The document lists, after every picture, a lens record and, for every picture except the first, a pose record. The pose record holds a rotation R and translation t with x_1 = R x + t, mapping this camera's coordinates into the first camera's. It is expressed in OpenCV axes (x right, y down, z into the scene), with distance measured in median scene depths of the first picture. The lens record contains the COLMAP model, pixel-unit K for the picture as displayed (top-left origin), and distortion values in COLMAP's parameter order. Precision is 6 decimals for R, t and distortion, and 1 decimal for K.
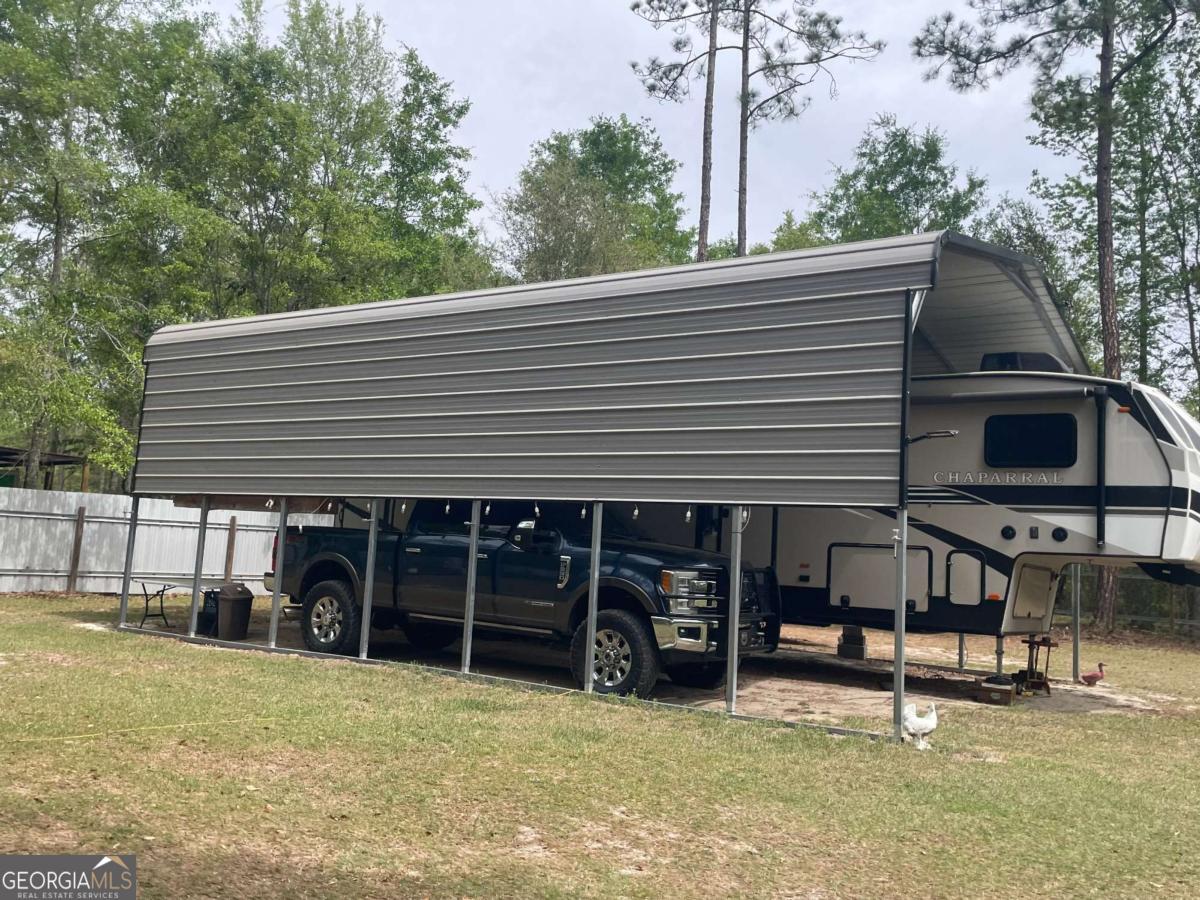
lens RADIAL K [[1070.3, 0, 601.0], [0, 1070.3, 444.1], [0, 0, 1]] dist [0.057482, -0.001040]
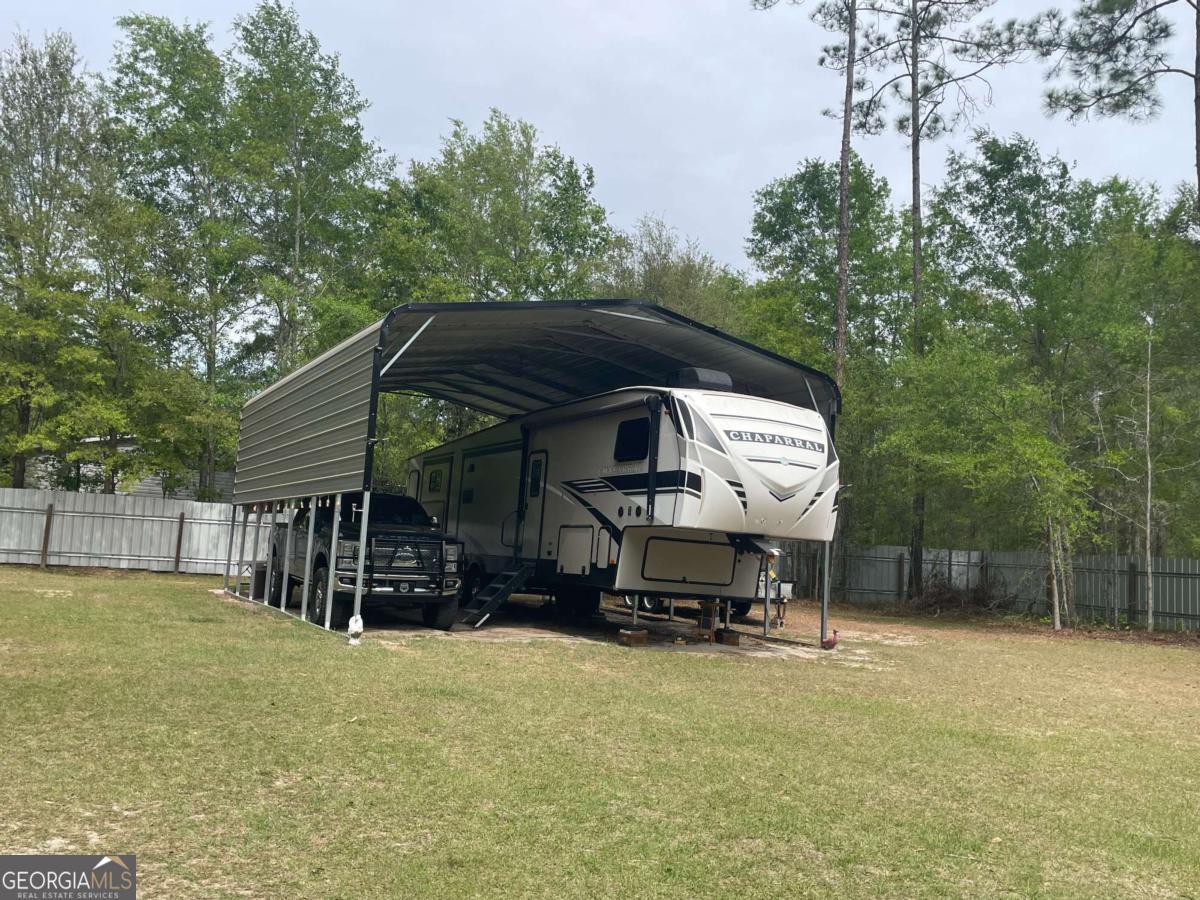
lens RADIAL K [[1070.3, 0, 598.4], [0, 1070.3, 452.2], [0, 0, 1]] dist [0.057482, -0.001040]
pose [[0.881624, -0.049495, -0.469350, 0.979351], [0.038035, 0.998702, -0.033873, 0.054181], [0.470418, 0.012011, 0.882362, -0.151204]]
